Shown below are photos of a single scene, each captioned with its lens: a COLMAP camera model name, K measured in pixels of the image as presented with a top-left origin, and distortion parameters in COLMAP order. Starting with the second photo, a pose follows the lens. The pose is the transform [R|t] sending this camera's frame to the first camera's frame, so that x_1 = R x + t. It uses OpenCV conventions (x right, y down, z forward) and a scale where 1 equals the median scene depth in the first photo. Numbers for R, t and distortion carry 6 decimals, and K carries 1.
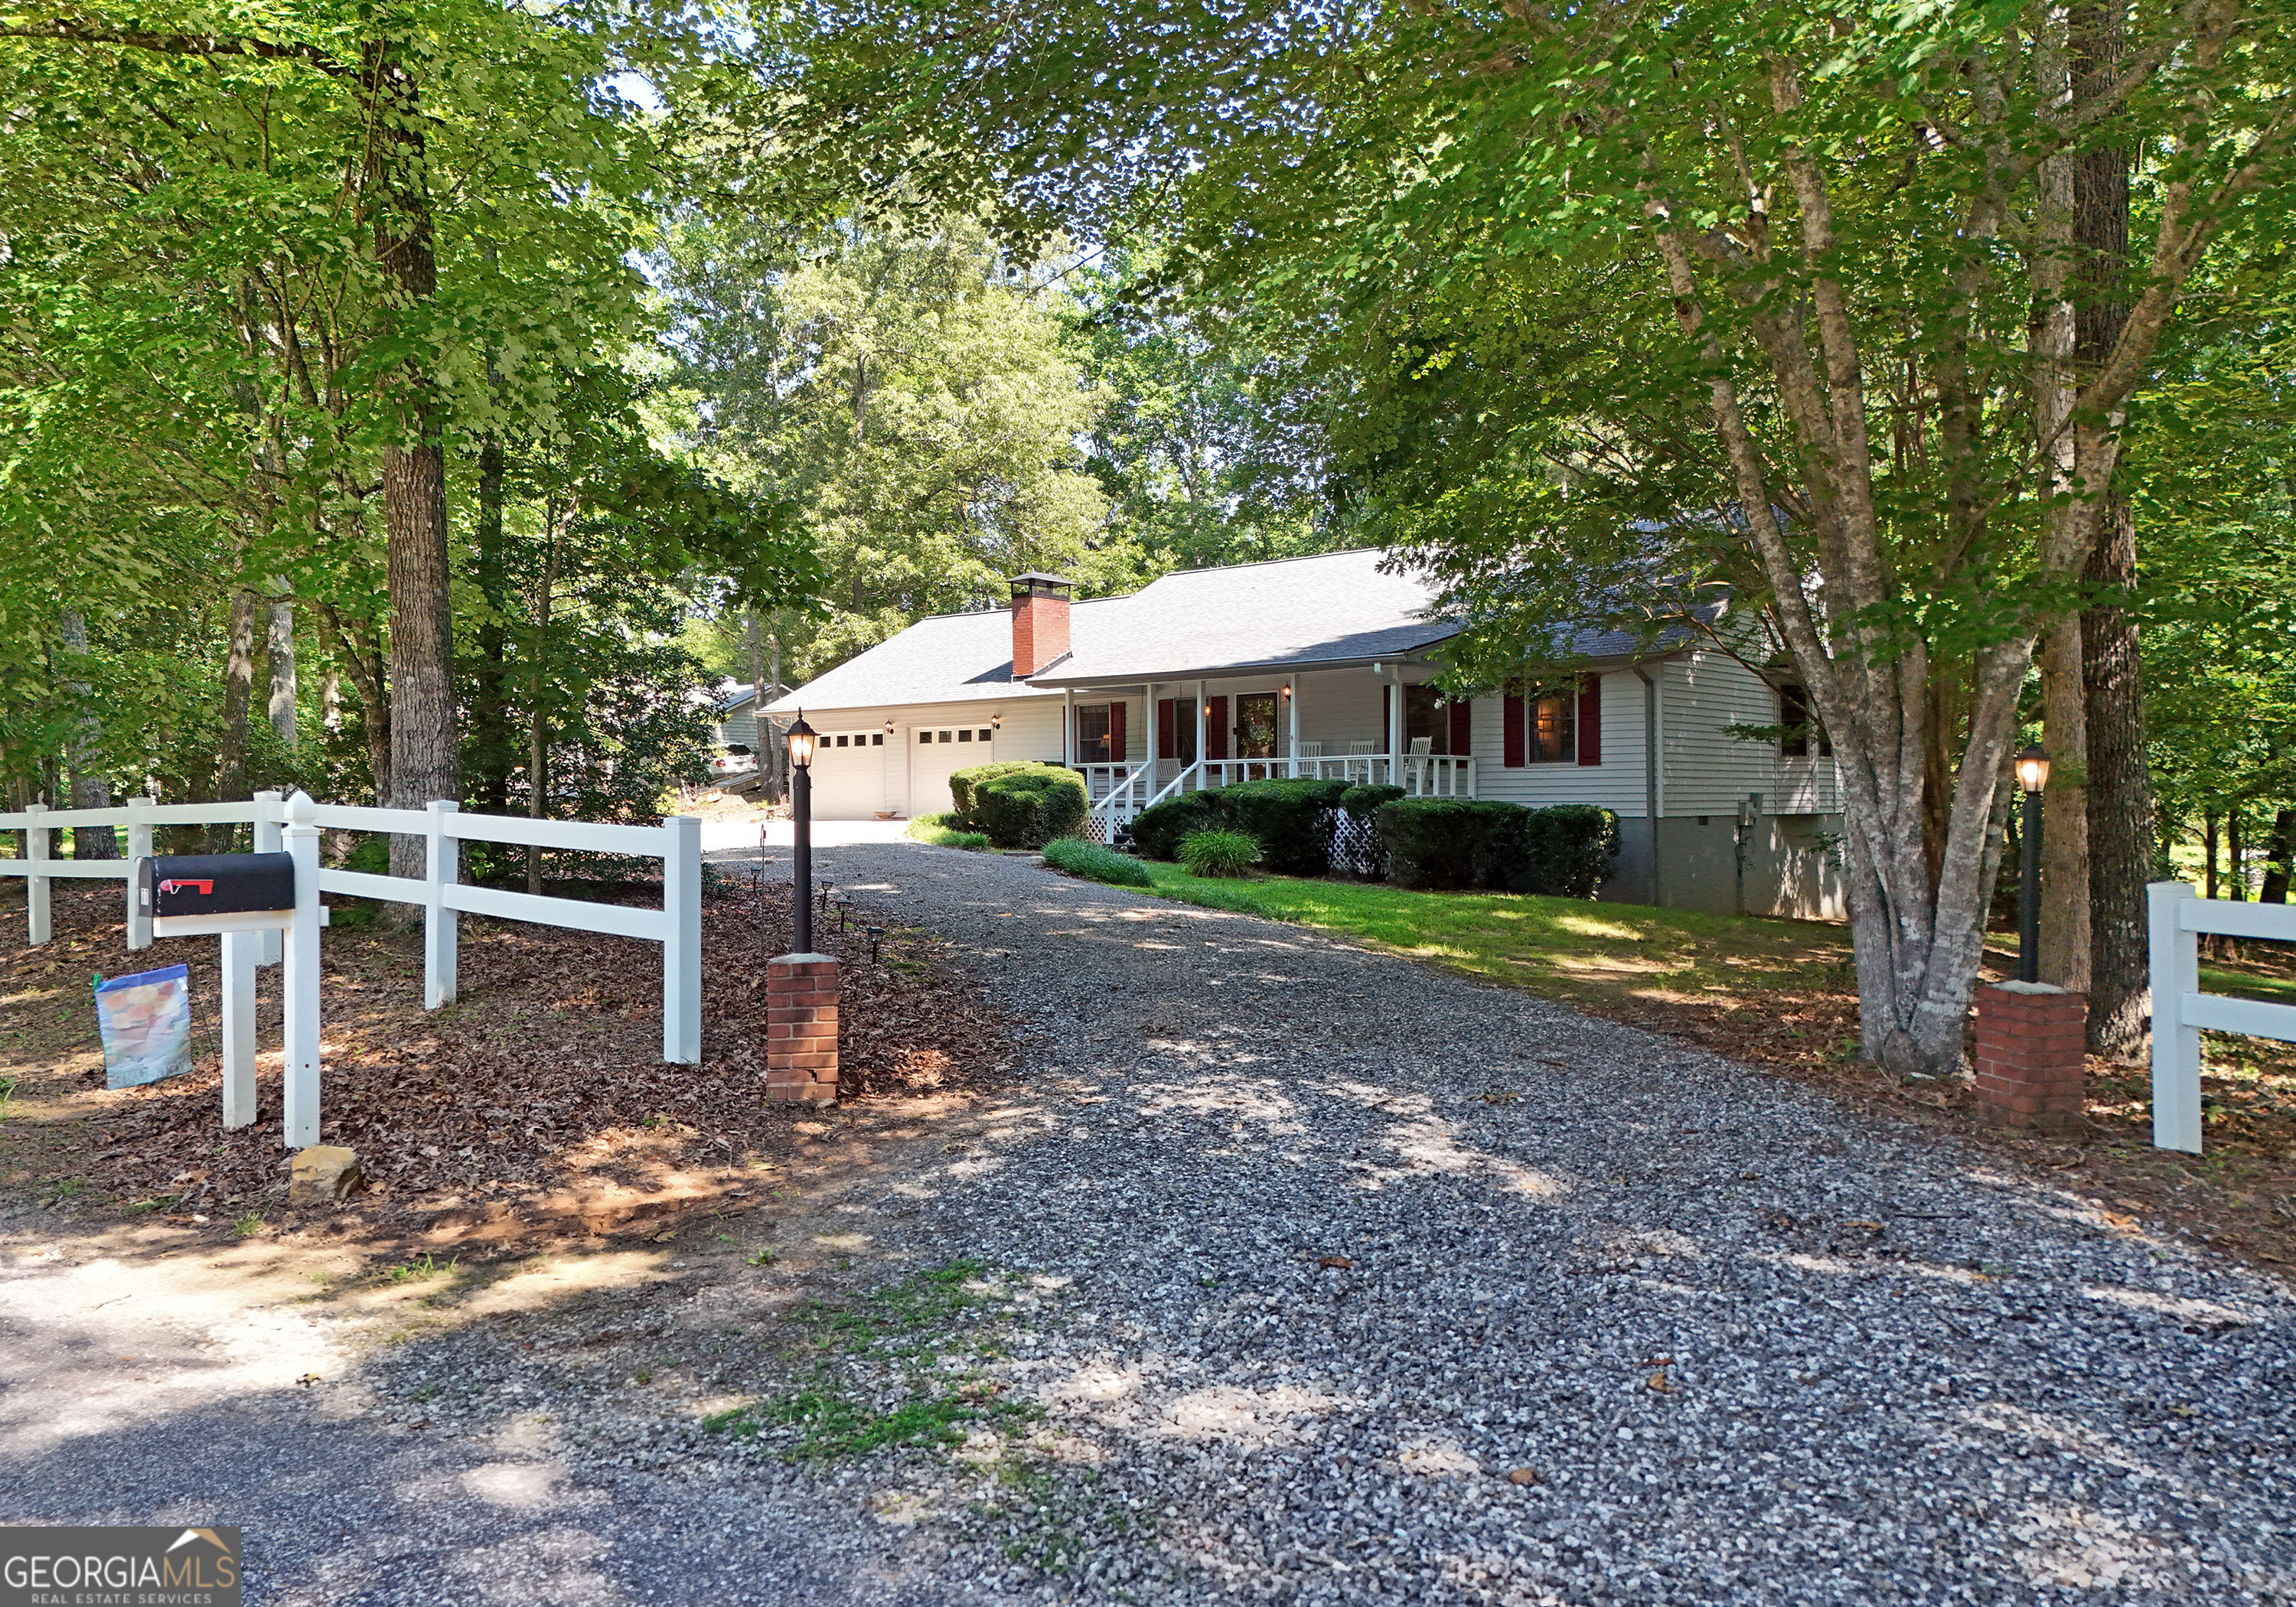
lens RADIAL K [[1685.3, 0, 1135.7], [0, 1685.3, 756.0], [0, 0, 1]] dist [0.043189, -0.004440]
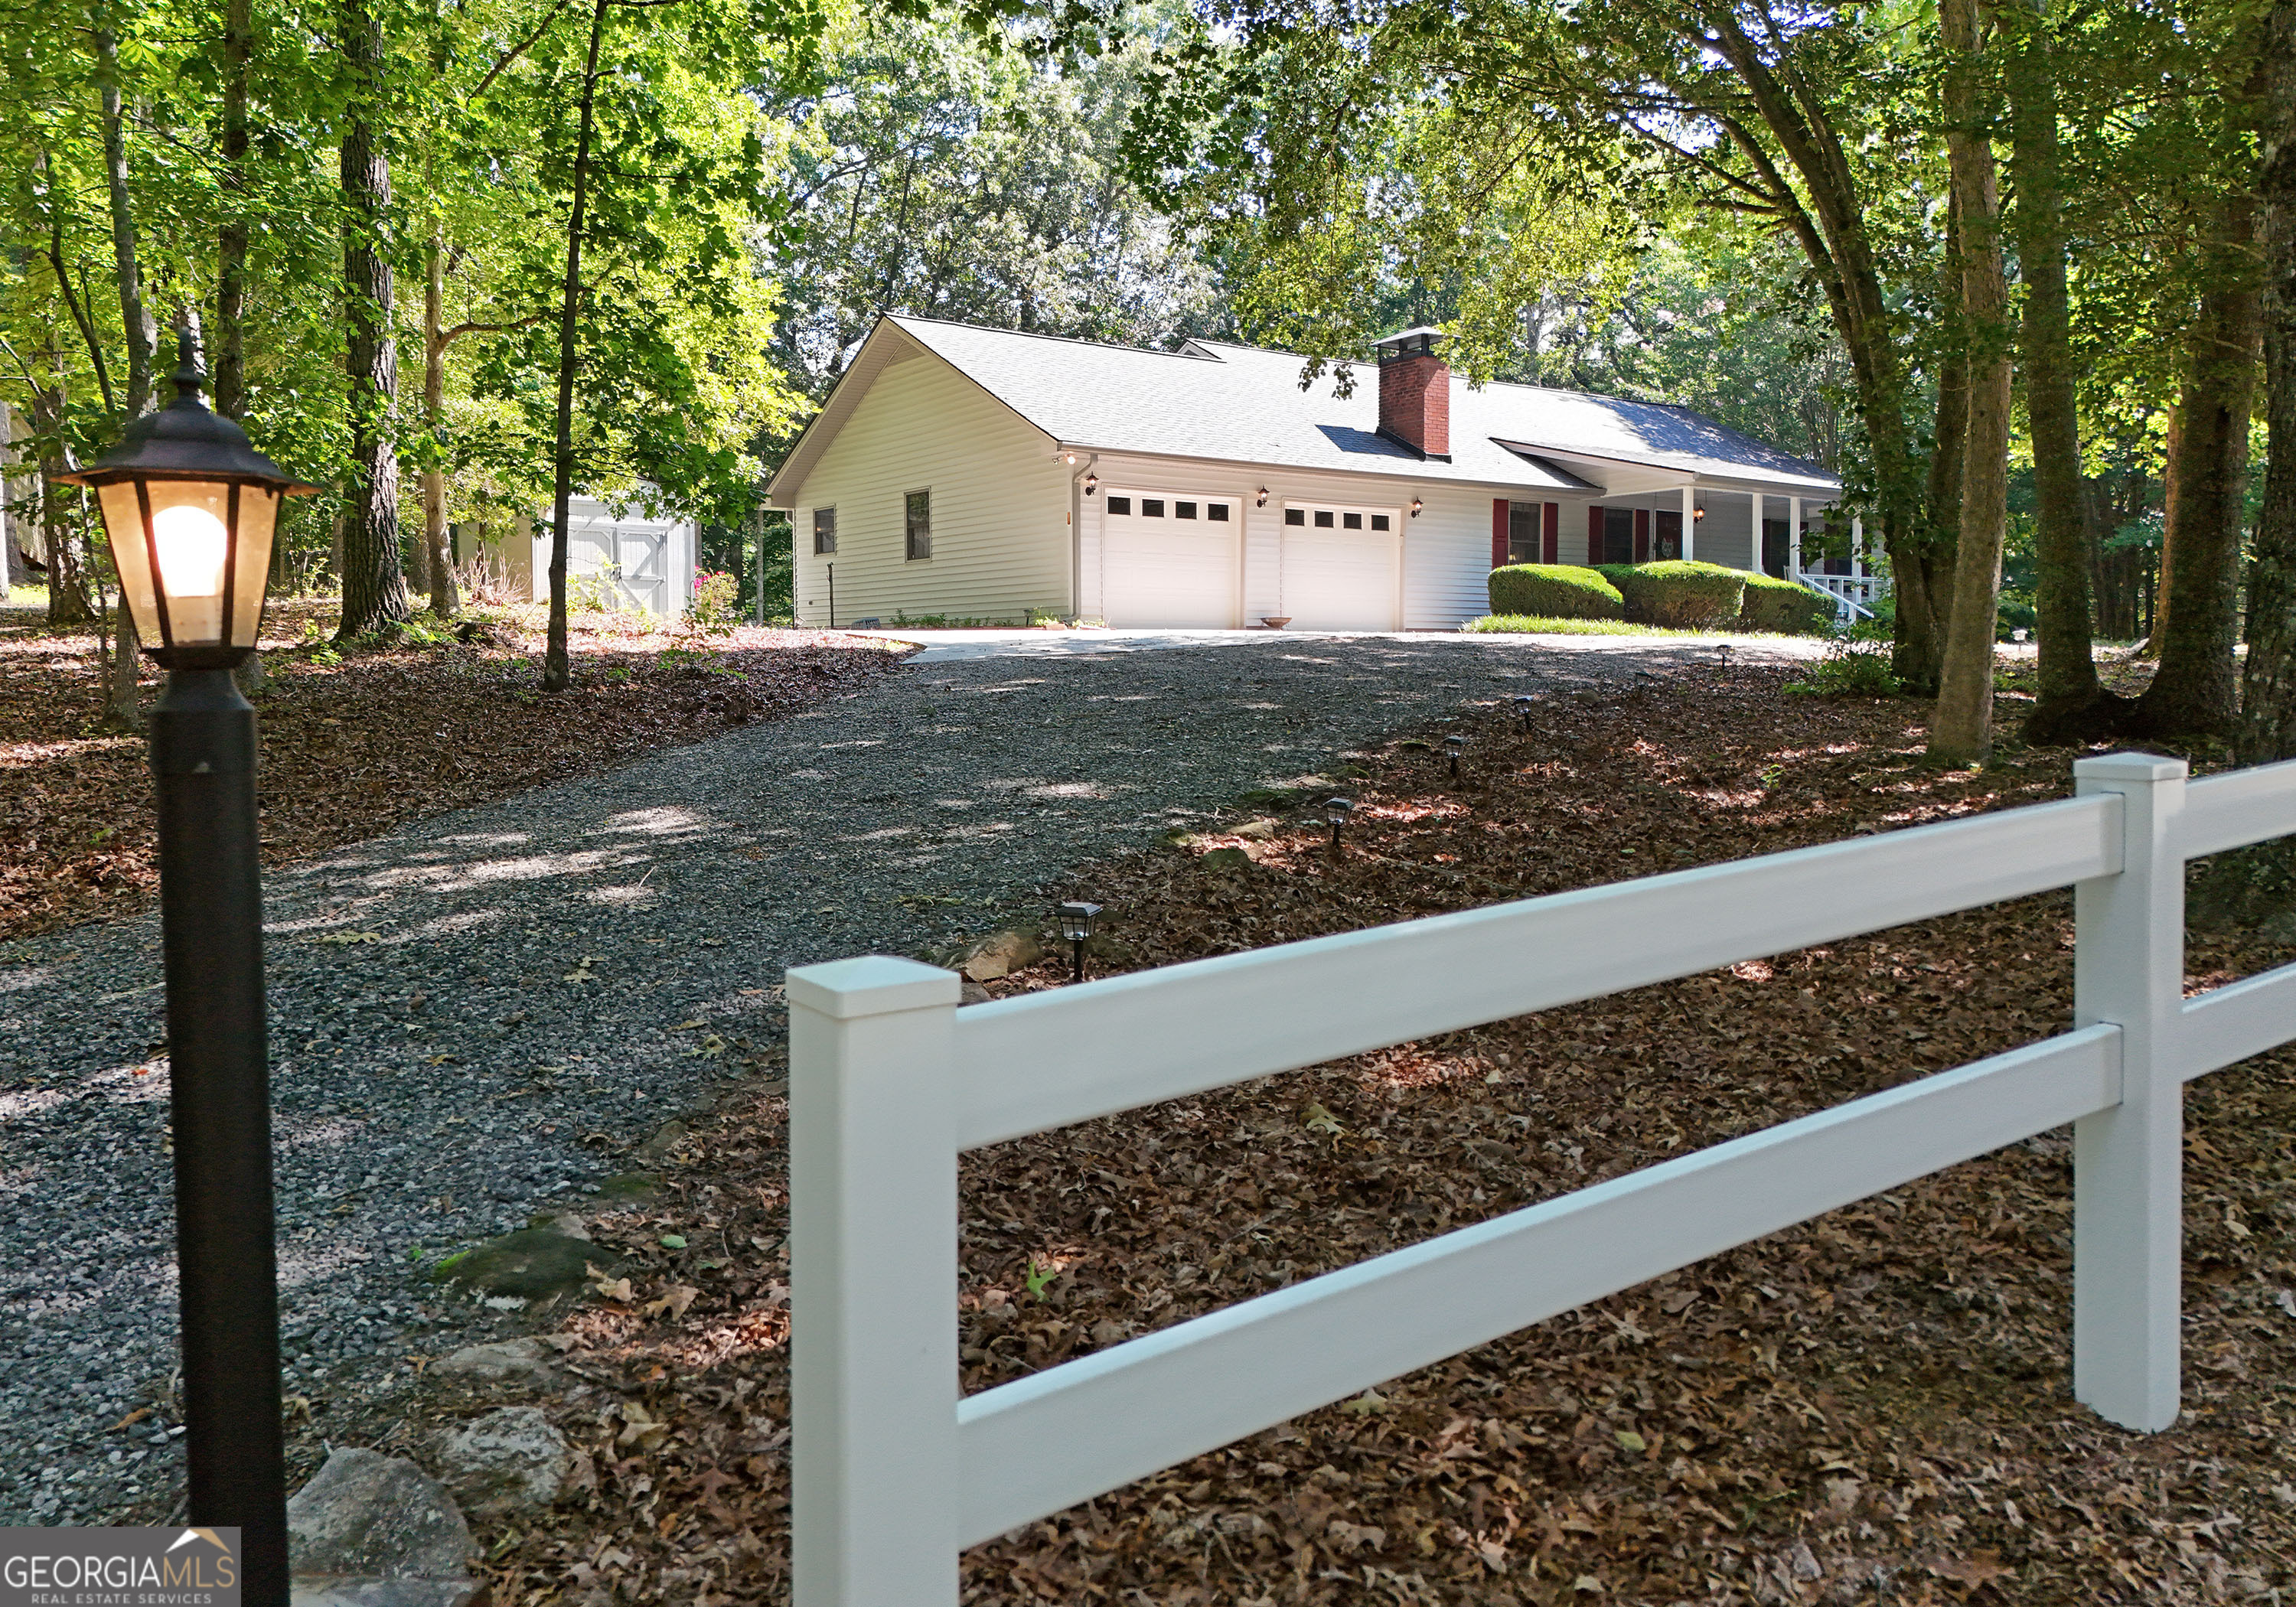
lens RADIAL K [[1676.1, 0, 1148.0], [0, 1676.1, 803.5], [0, 0, 1]] dist [0.057354, -0.057389]
pose [[0.214776, -0.061276, 0.974739, -1.036082], [-0.013979, 0.997735, 0.065802, 0.079344], [-0.976563, -0.027758, 0.213433, 1.106797]]
